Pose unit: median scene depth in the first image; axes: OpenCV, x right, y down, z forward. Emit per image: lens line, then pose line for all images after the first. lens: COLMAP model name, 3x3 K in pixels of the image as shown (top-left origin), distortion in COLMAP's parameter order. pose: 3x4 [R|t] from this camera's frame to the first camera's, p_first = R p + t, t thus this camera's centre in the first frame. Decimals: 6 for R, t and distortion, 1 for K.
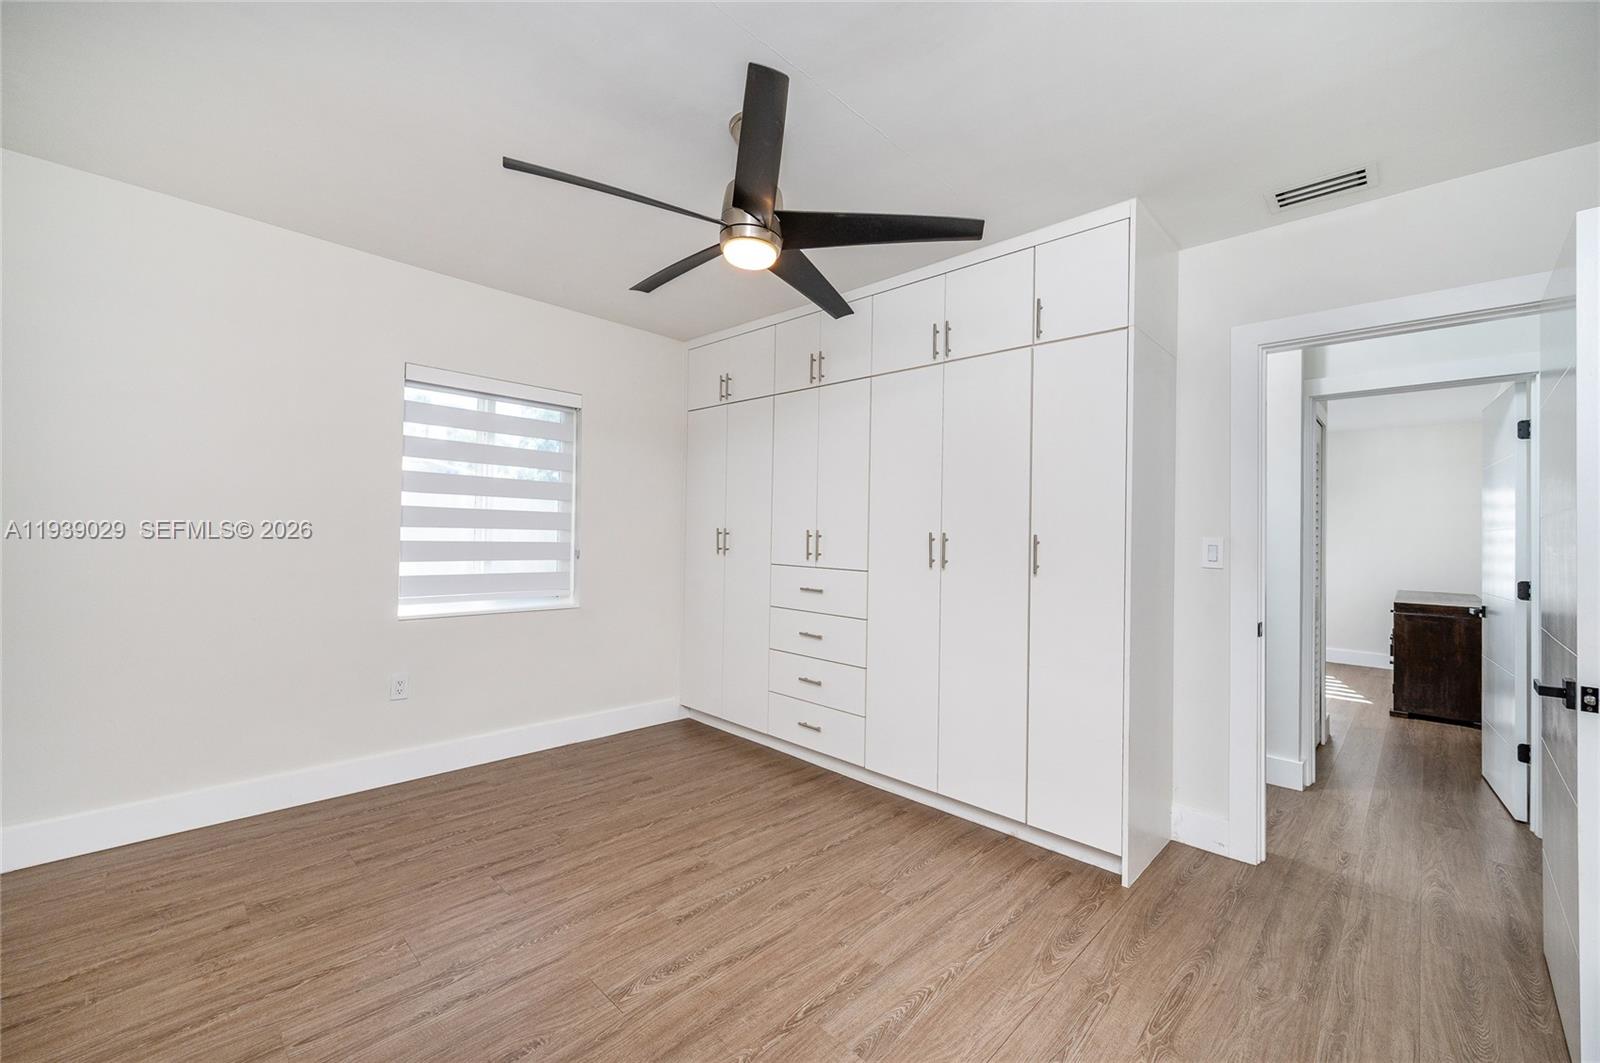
lens RADIAL K [[633.7, 0, 791.9], [0, 633.7, 536.4], [0, 0, 1]] dist [-0.001860, 0.001032]
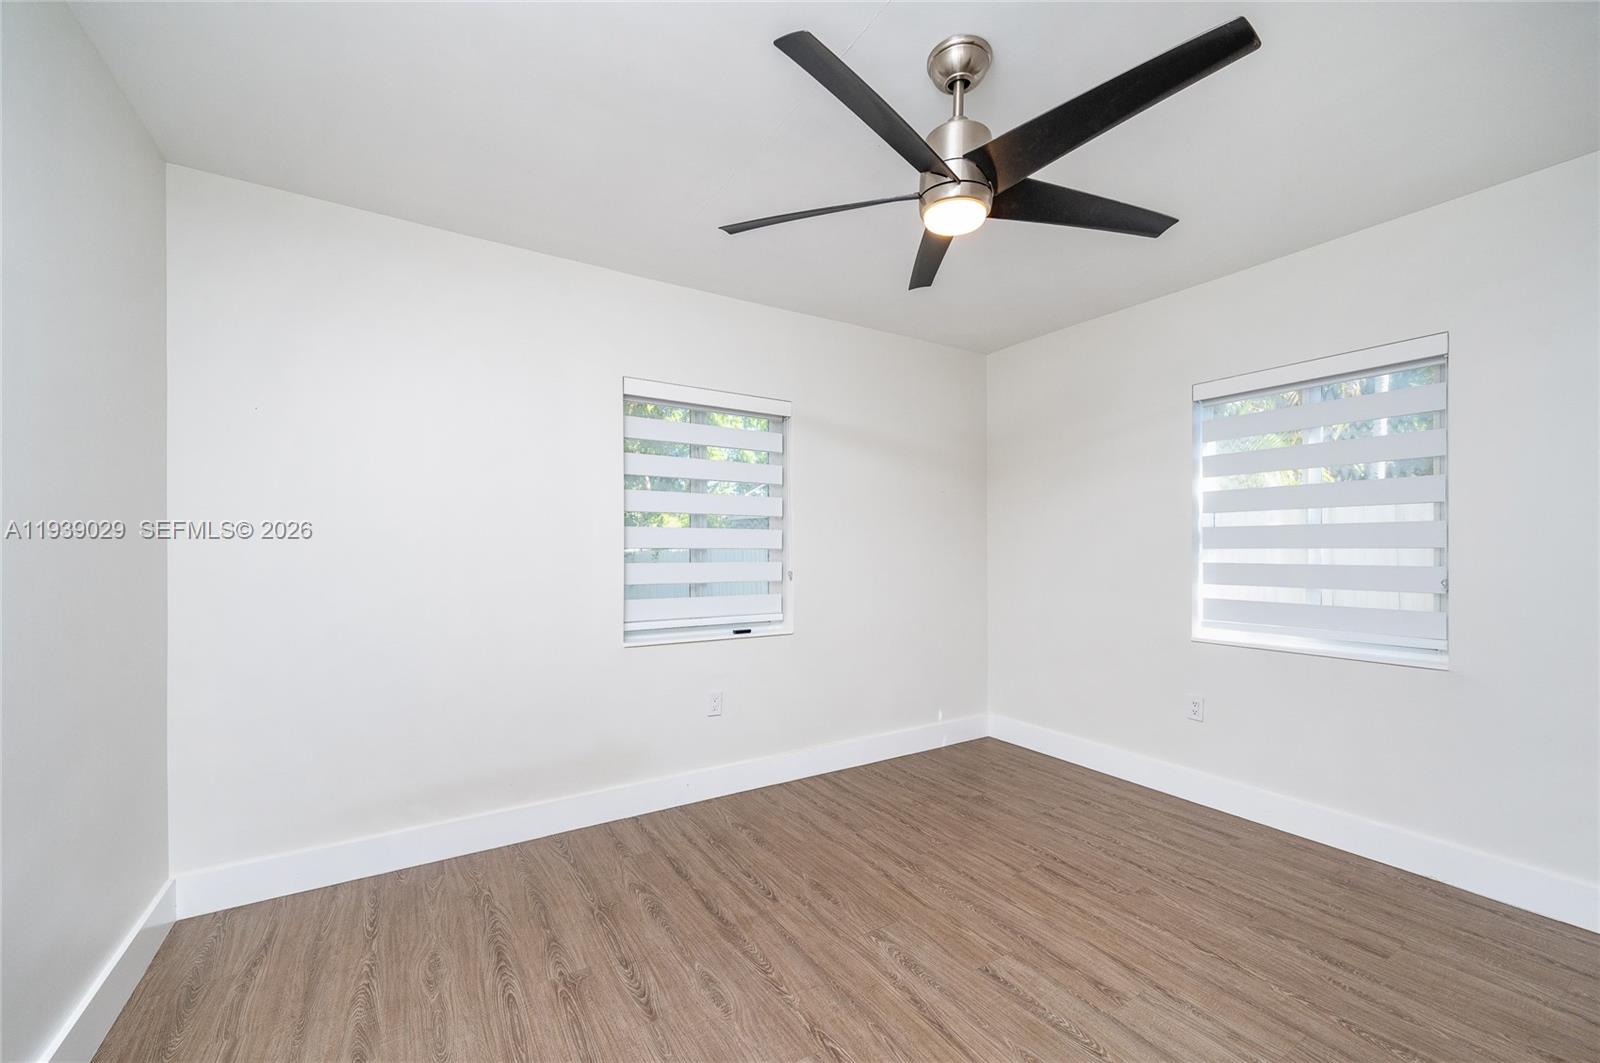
lens RADIAL K [[633.7, 0, 803.5], [0, 633.7, 537.1], [0, 0, 1]] dist [-0.001860, 0.001032]
pose [[-0.224993, -0.043511, -0.973388, 0.671247], [-0.008115, 0.999051, -0.042783, 0.018282], [0.974327, -0.001727, -0.225133, 0.796737]]
